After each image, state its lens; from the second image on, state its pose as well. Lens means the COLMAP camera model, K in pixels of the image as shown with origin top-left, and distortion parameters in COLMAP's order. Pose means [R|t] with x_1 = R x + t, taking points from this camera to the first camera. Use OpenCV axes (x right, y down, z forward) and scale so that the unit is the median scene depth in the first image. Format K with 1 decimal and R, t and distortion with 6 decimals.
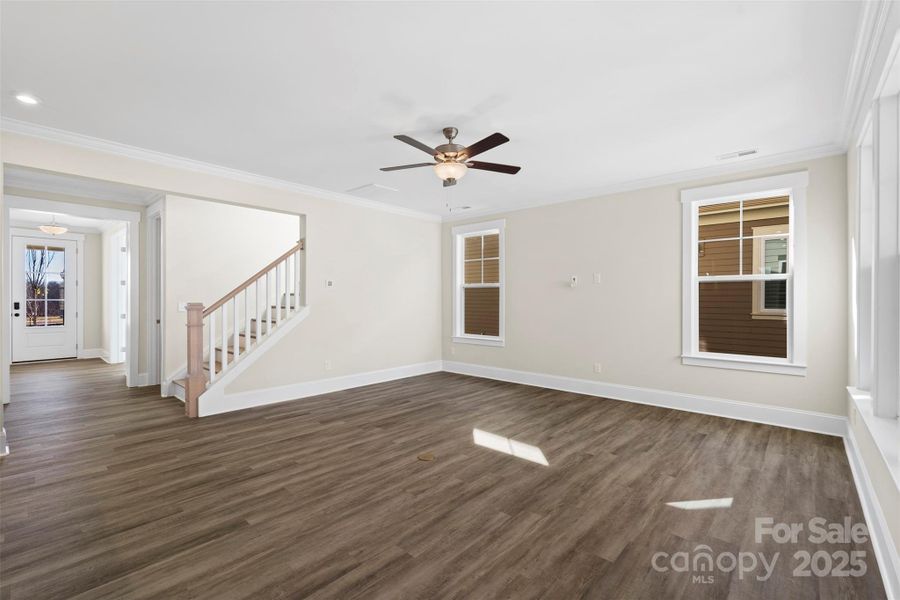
lens RADIAL K [[395.5, 0, 452.6], [0, 395.5, 302.5], [0, 0, 1]] dist [-0.001800, -0.001213]
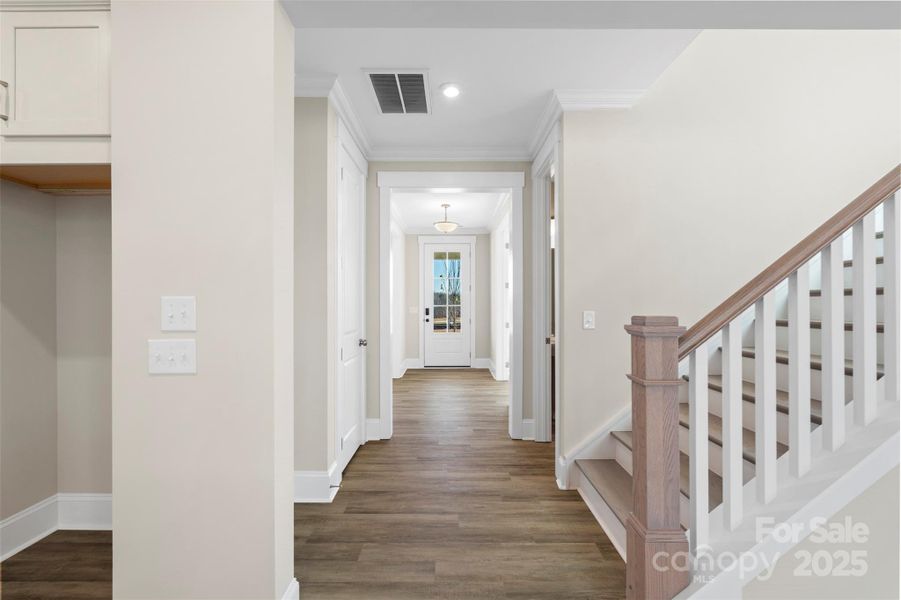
lens RADIAL K [[395.9, 0, 453.0], [0, 395.9, 300.8], [0, 0, 1]] dist [-0.001800, -0.001213]
pose [[0.666486, -0.011136, -0.745434, -0.299142], [0.000279, 0.999892, -0.014687, -0.004498], [0.745517, 0.009581, 0.666417, 0.372324]]
